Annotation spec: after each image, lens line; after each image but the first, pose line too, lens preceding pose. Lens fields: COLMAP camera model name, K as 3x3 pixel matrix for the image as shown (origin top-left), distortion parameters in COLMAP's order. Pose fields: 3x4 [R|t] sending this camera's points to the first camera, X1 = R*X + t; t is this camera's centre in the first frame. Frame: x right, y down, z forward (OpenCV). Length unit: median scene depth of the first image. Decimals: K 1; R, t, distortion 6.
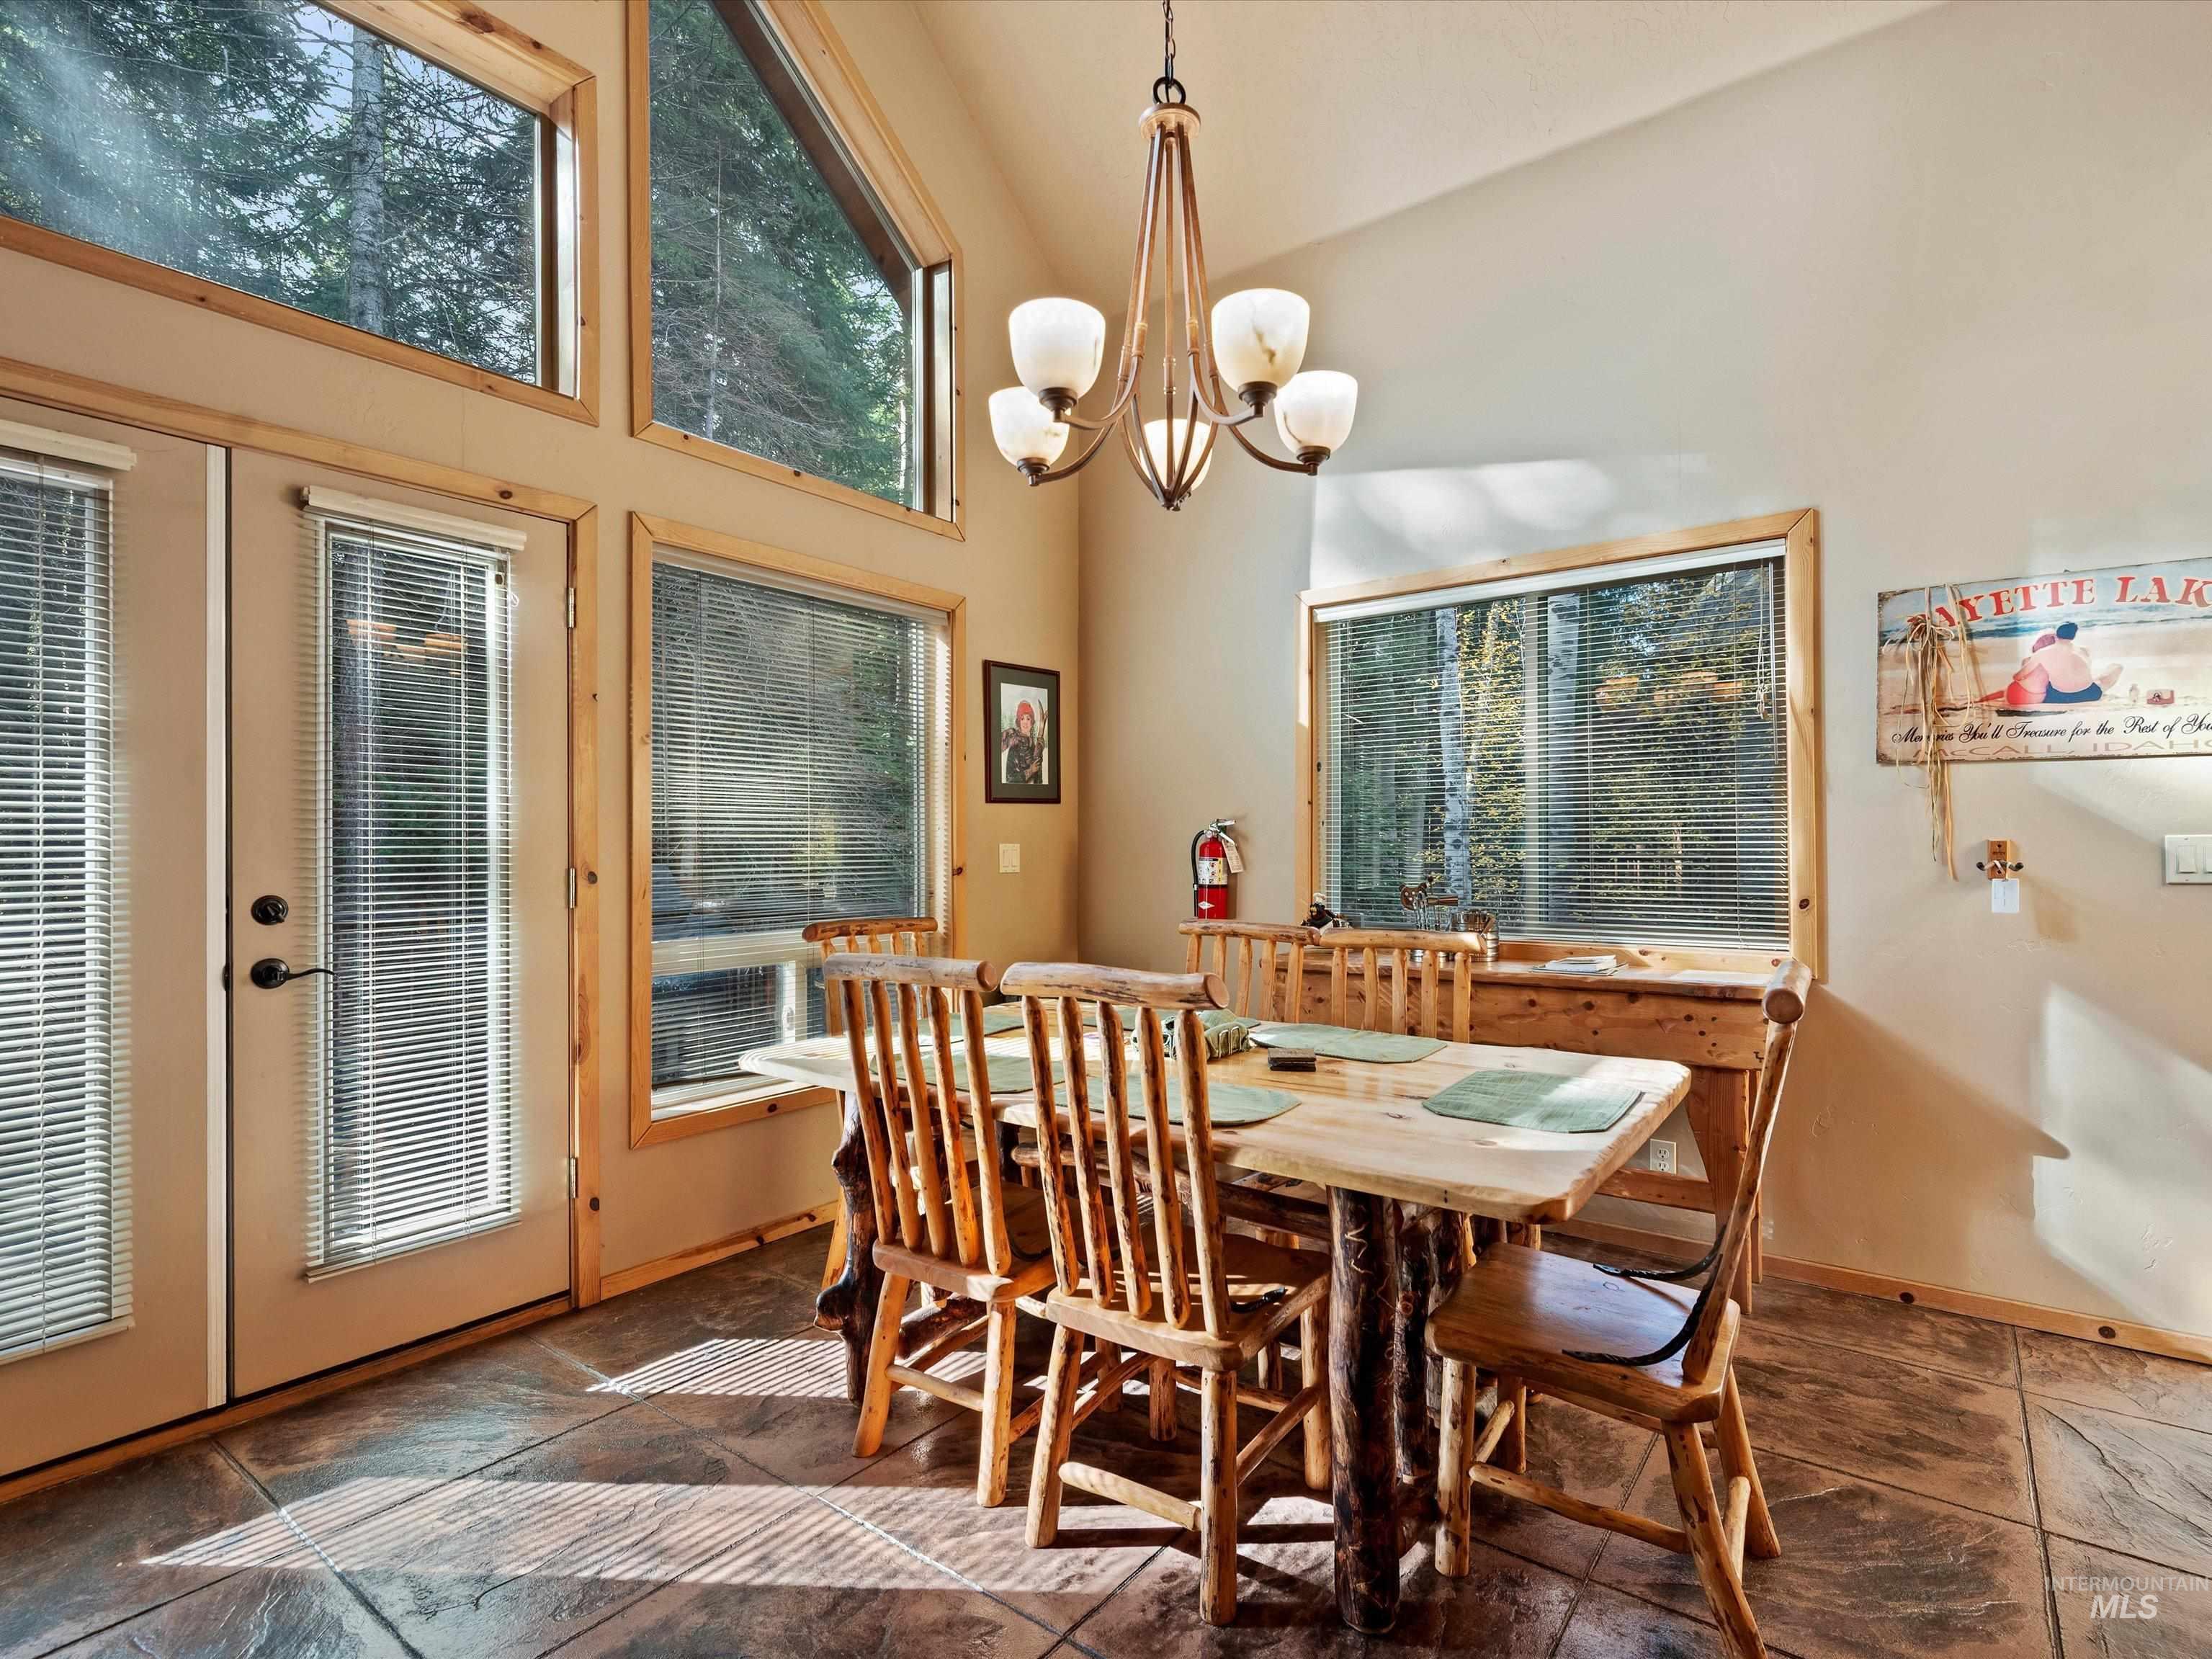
lens RADIAL K [[1097.1, 0, 1102.6], [0, 1097.1, 841.3], [0, 0, 1]] dist [0.003456, -0.001075]
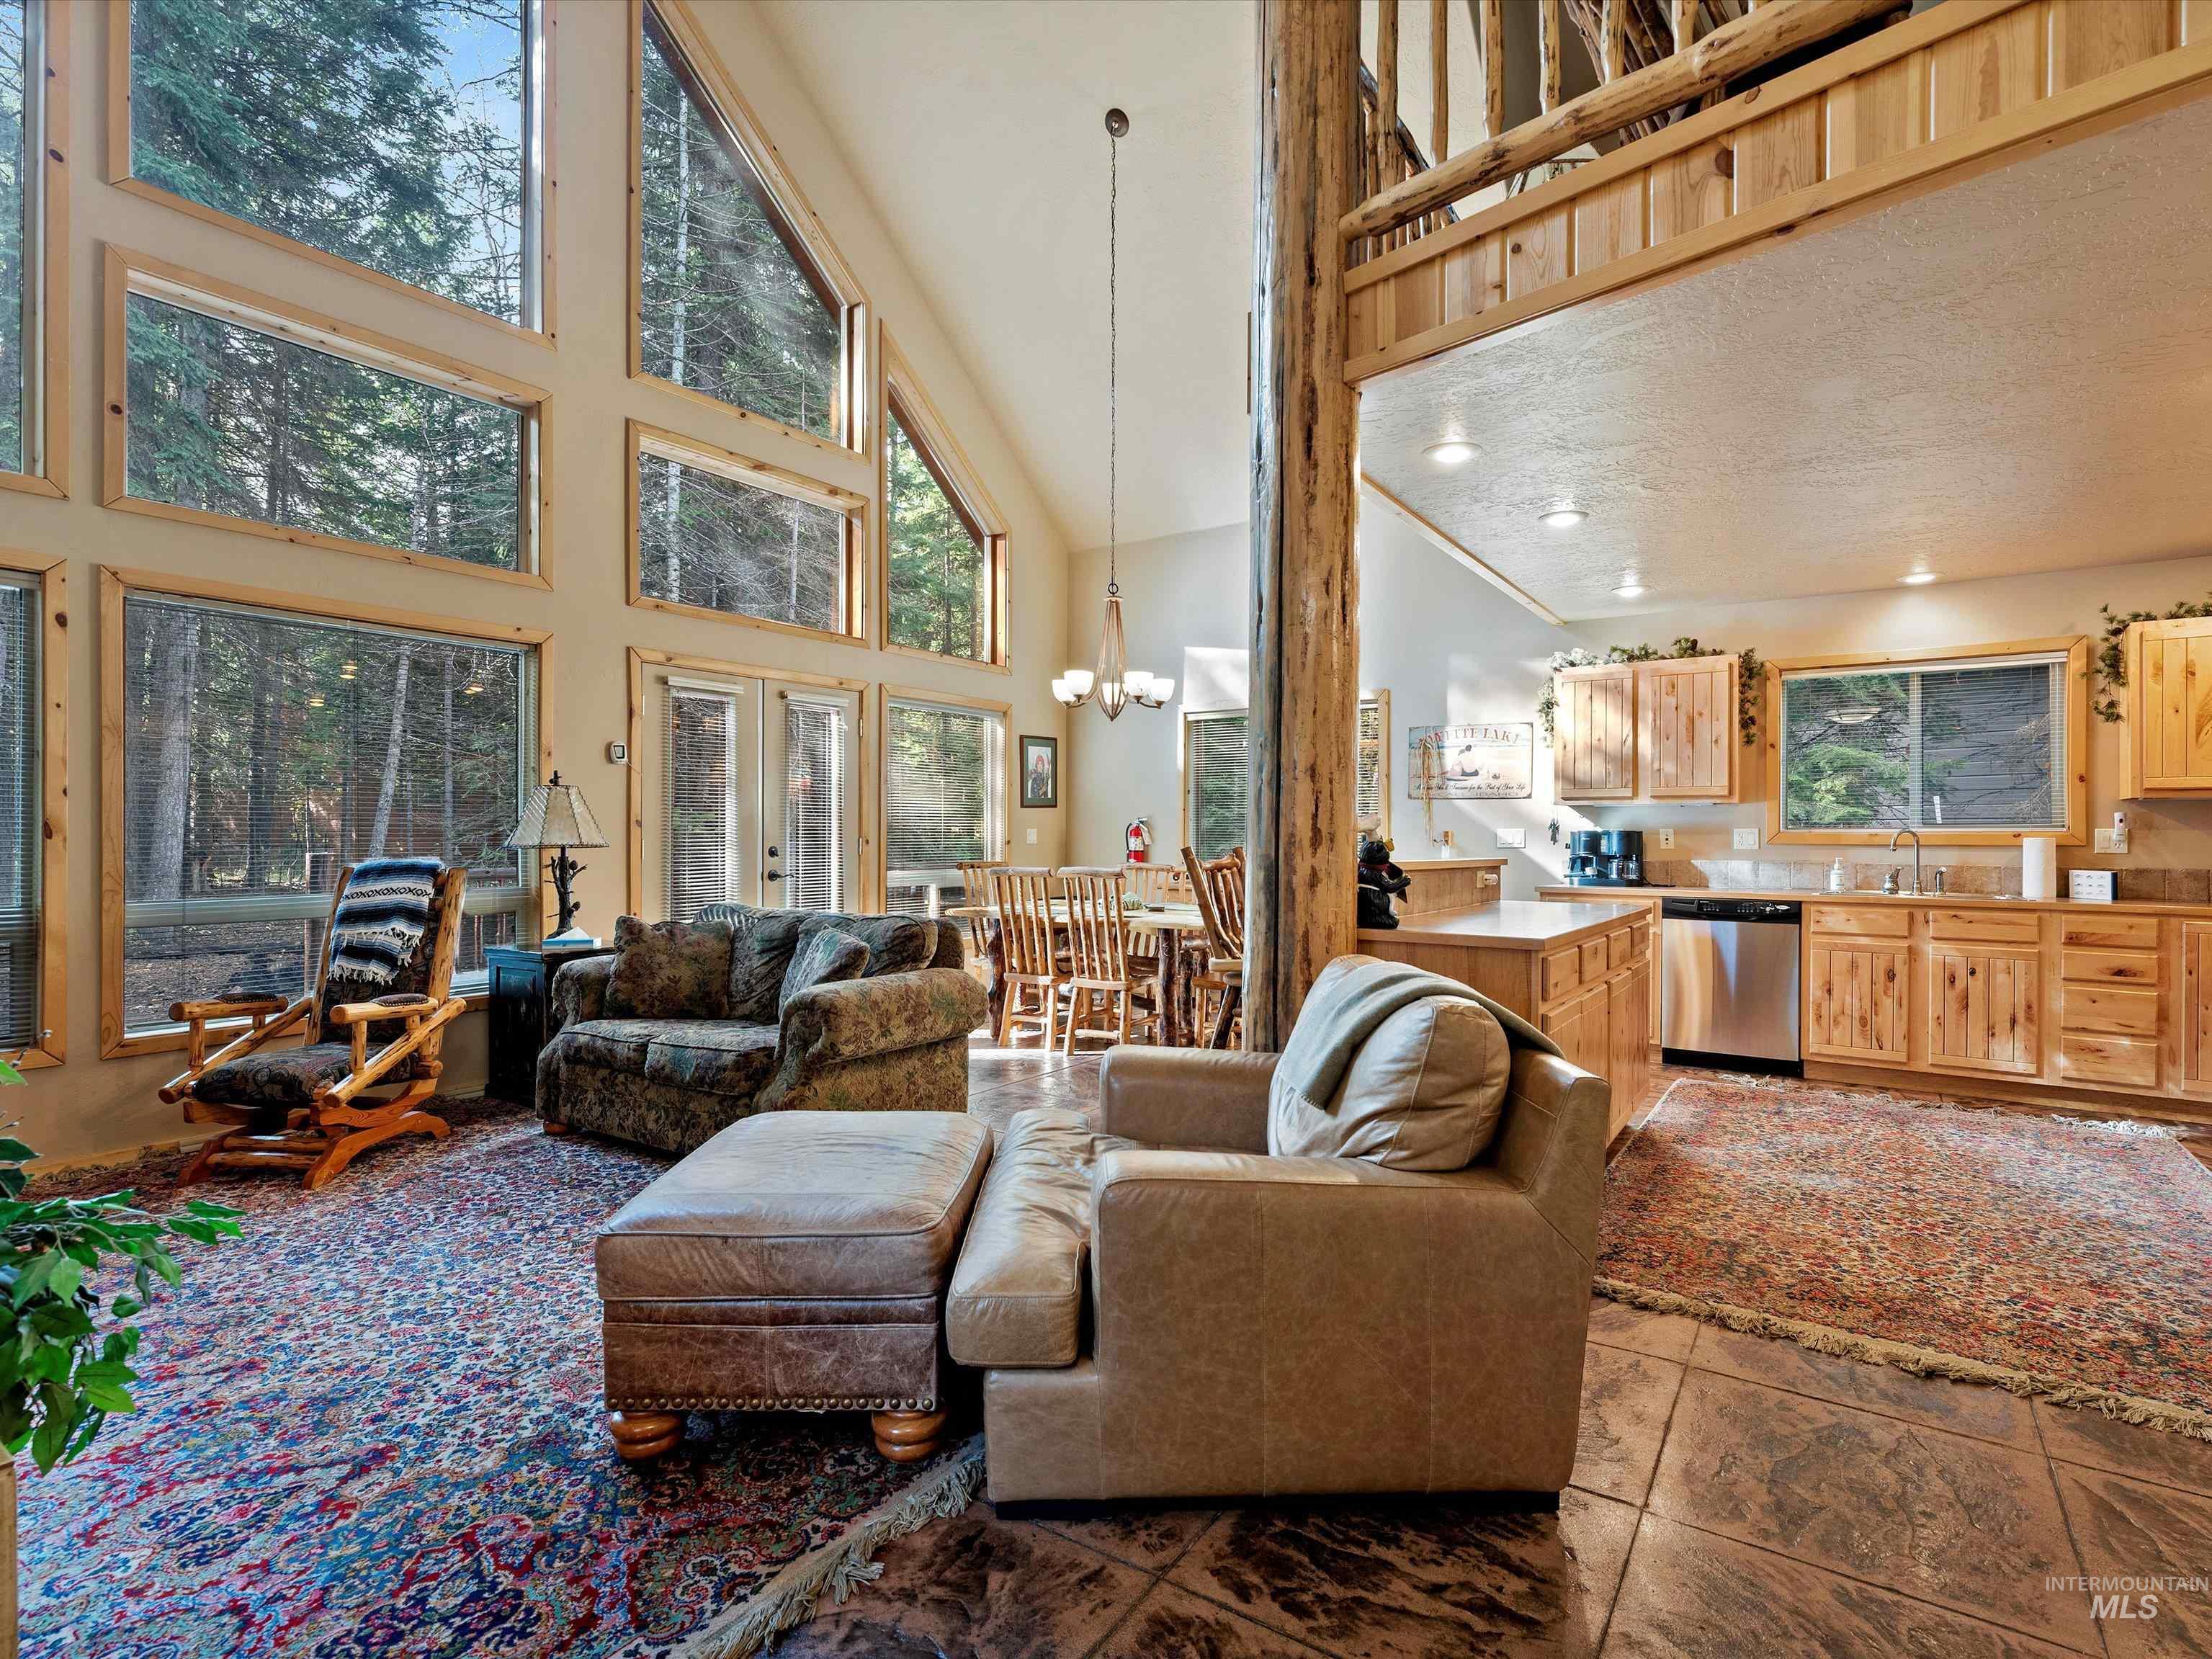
lens RADIAL K [[1097.1, 0, 1116.9], [0, 1097.1, 834.1], [0, 0, 1]] dist [0.003456, -0.001075]
pose [[0.998365, 0.007625, 0.056653, -0.055773], [-0.007940, 0.999954, 0.005342, -0.000553], [-0.056610, -0.005784, 0.998380, -1.171877]]
